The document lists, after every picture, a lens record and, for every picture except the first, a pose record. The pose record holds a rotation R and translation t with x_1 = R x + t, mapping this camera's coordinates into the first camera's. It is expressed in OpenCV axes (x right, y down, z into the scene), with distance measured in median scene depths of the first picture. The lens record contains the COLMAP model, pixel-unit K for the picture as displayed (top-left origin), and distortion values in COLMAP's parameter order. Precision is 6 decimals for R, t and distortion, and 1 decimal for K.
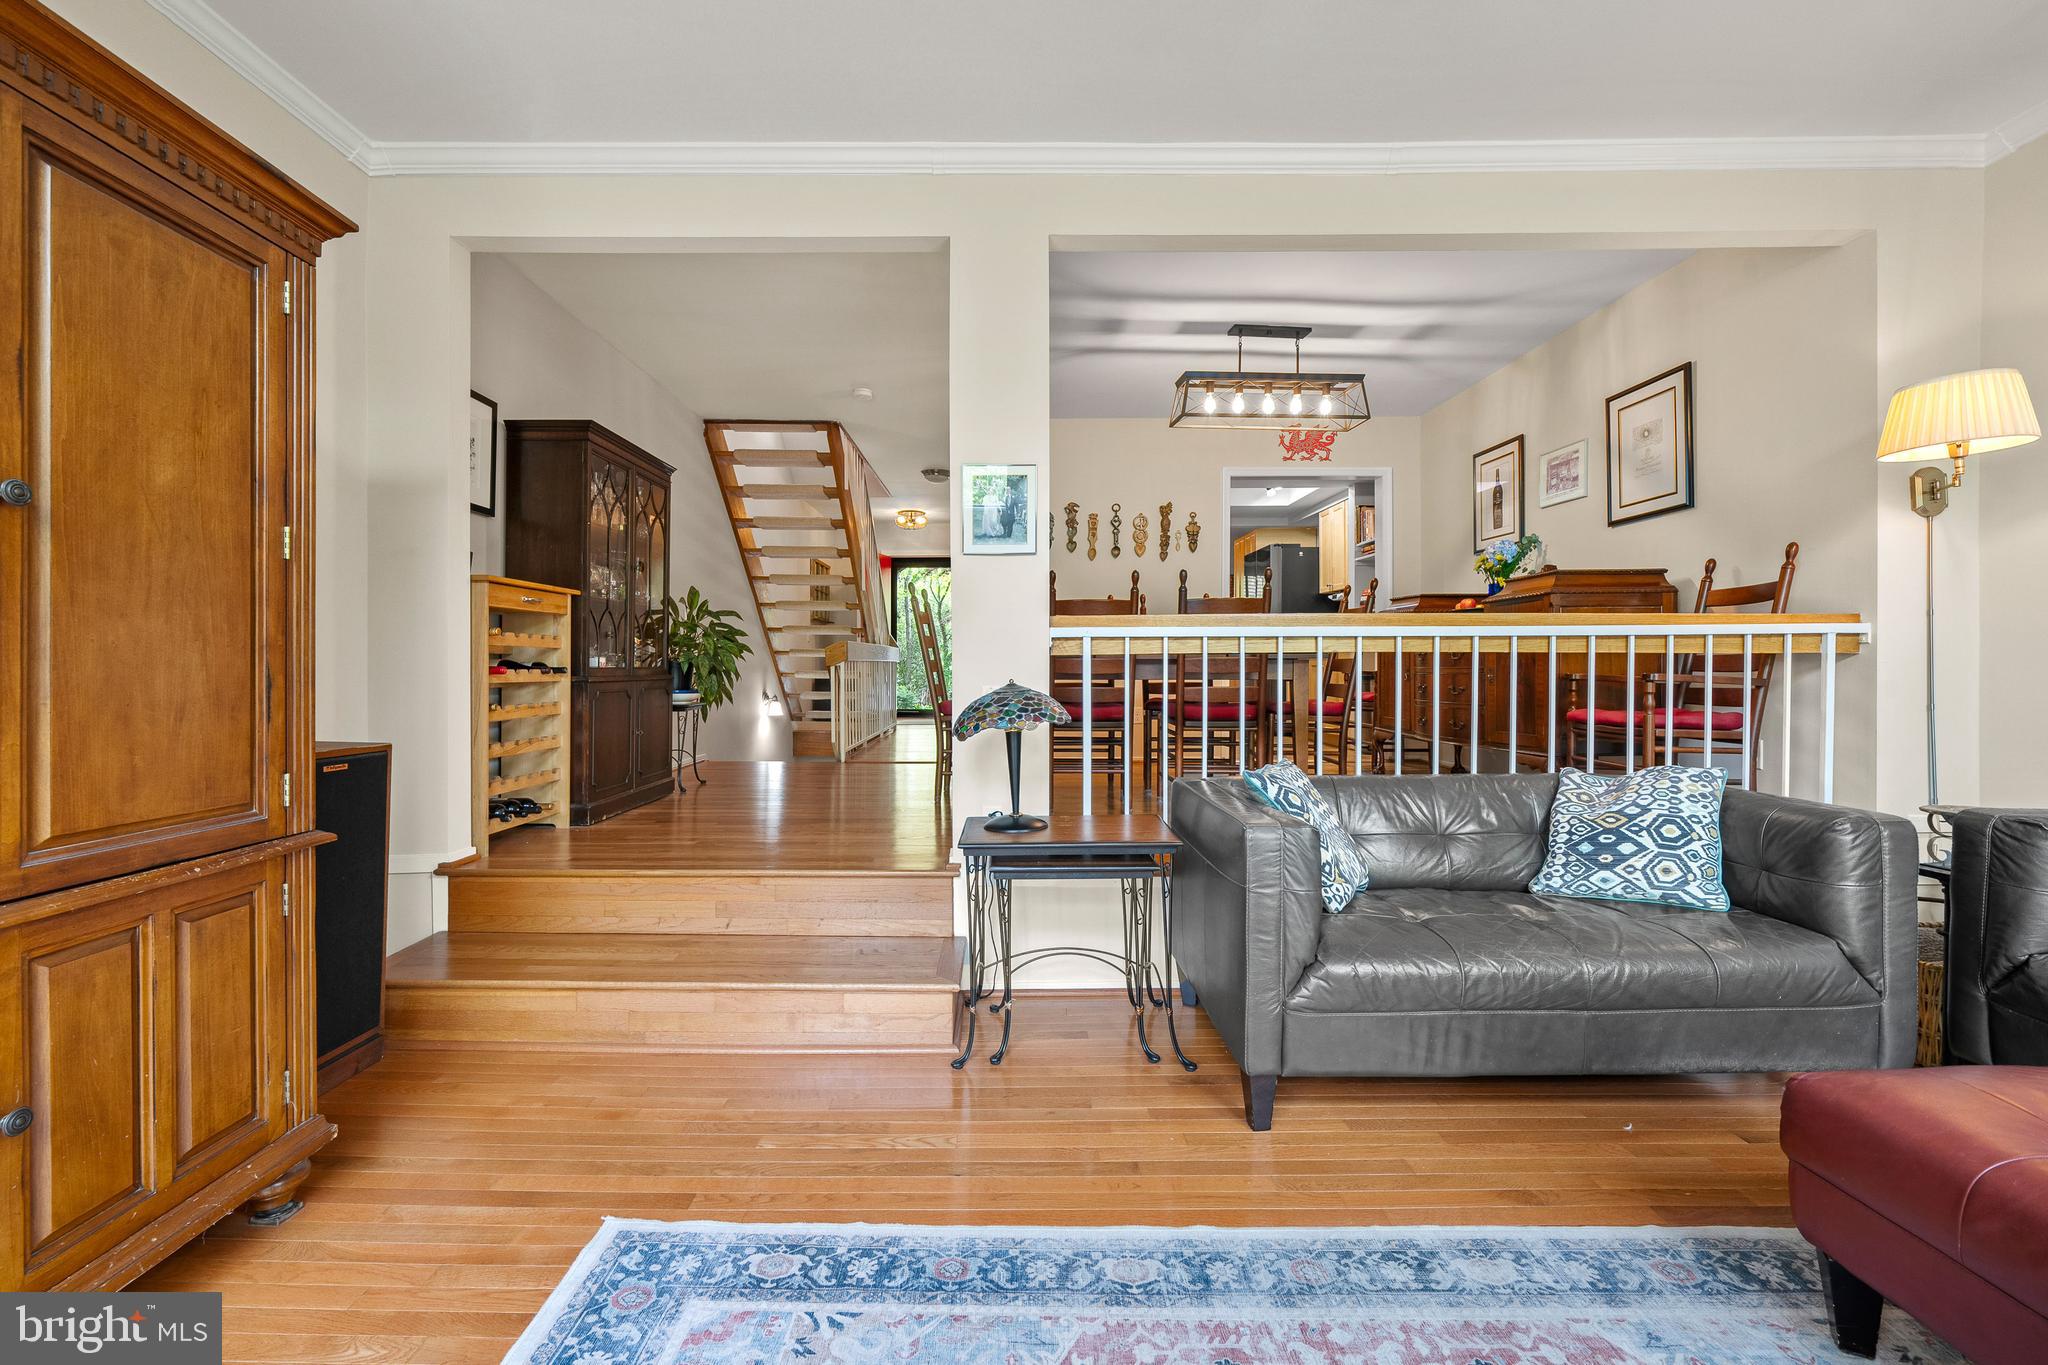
lens RADIAL K [[844.2, 0, 986.1], [0, 844.2, 676.2], [0, 0, 1]] dist [-0.001583, -0.000561]
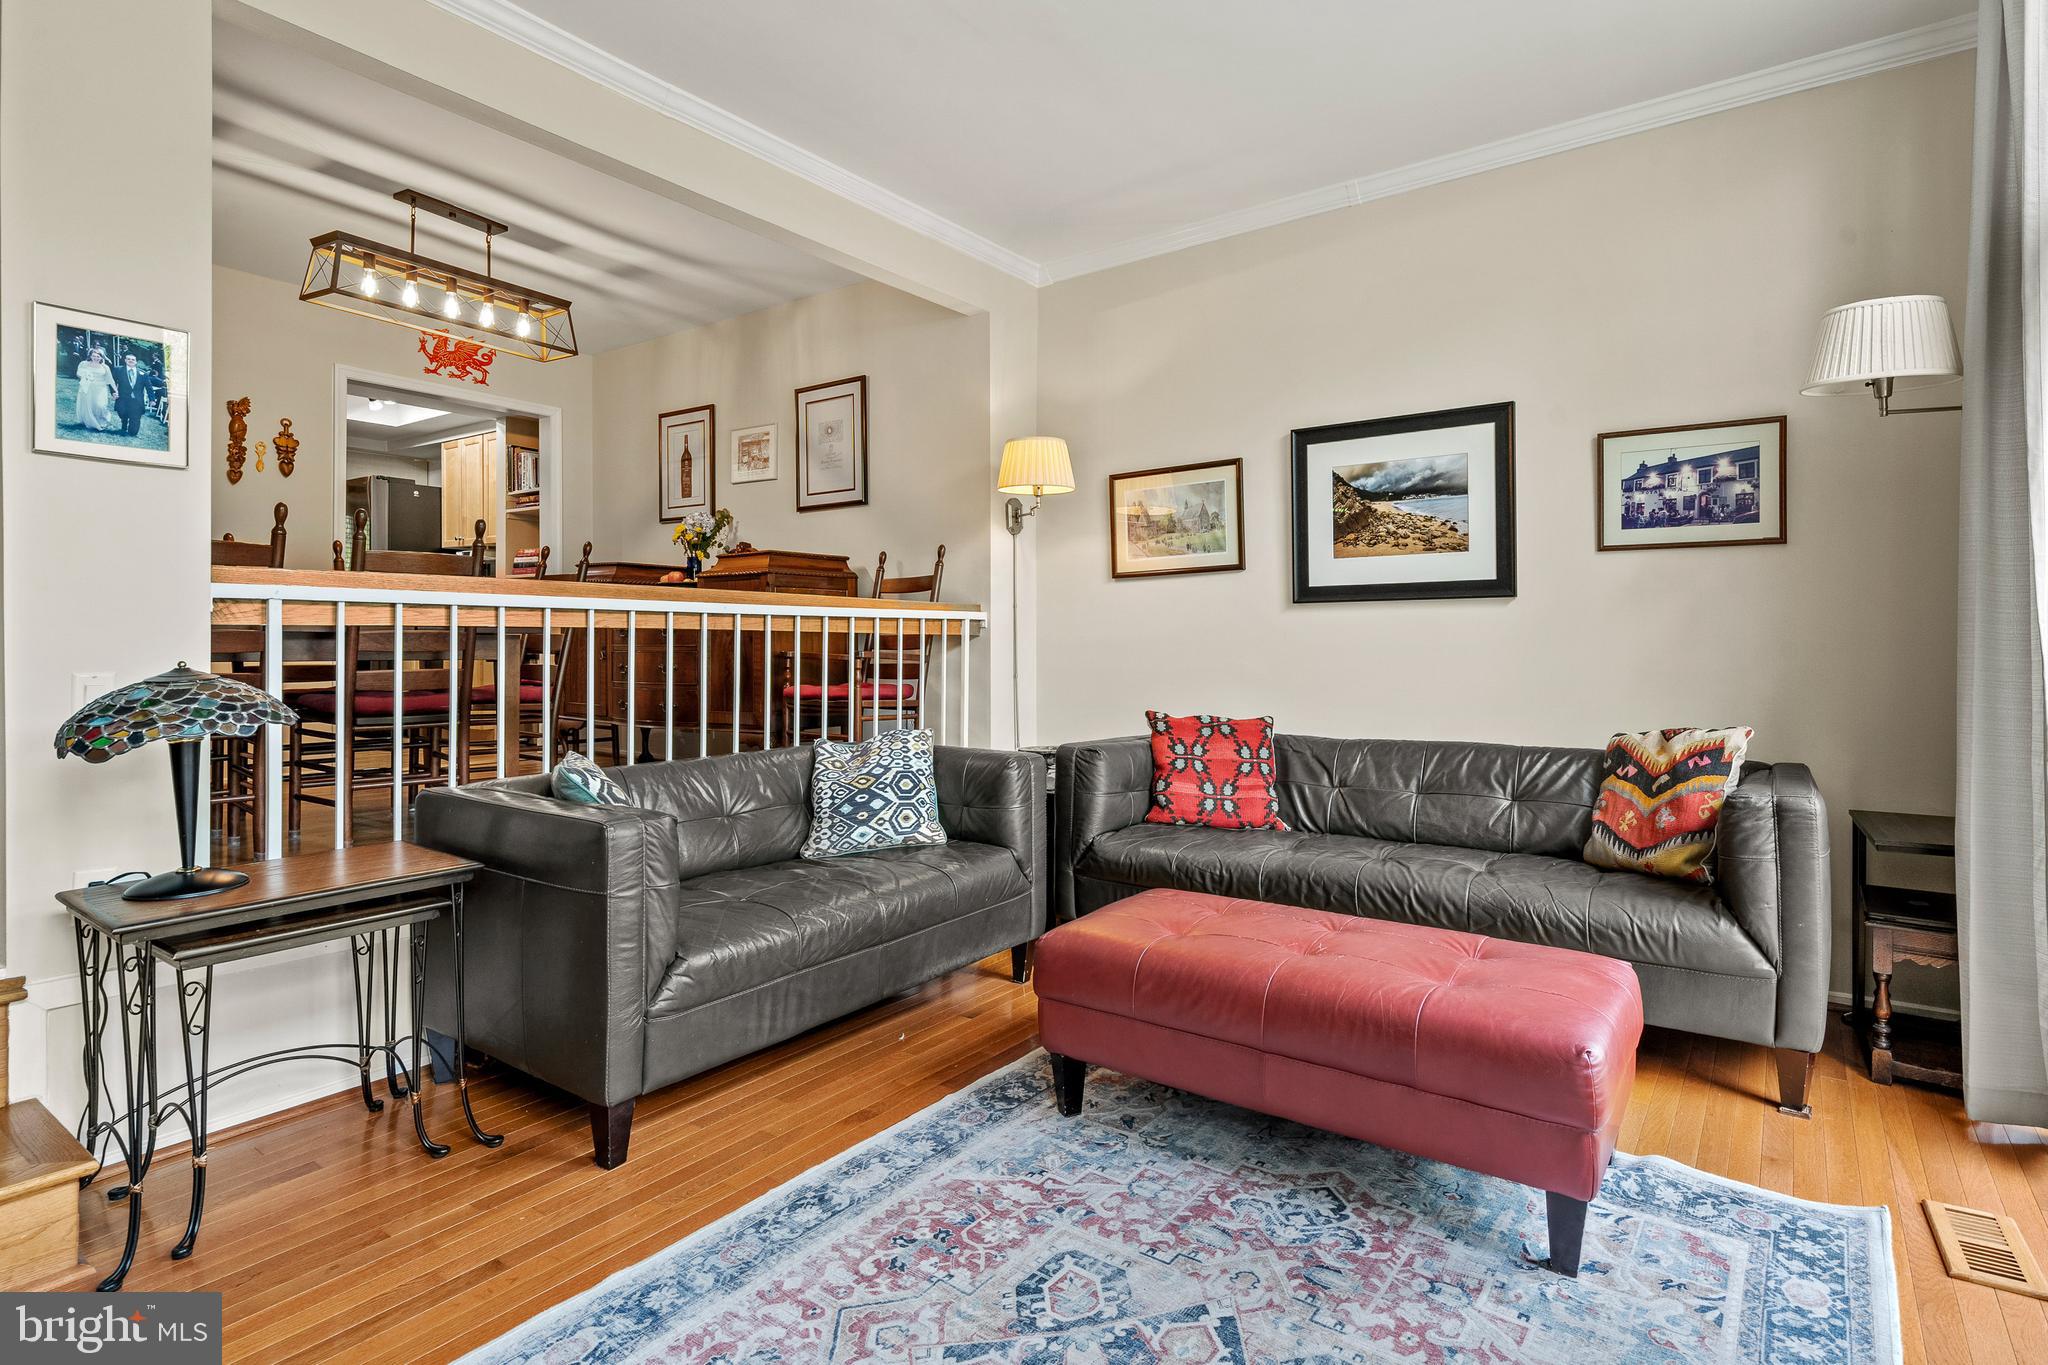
lens RADIAL K [[1059.1, 0, 1054.3], [0, 1059.1, 646.1], [0, 0, 1]] dist [-0.001612, 0.001483]
pose [[0.564541, 0.002505, 0.825401, -0.244882], [0.005213, 0.999965, -0.006600, 0.000643], [-0.825388, 0.008029, 0.564508, -0.009580]]
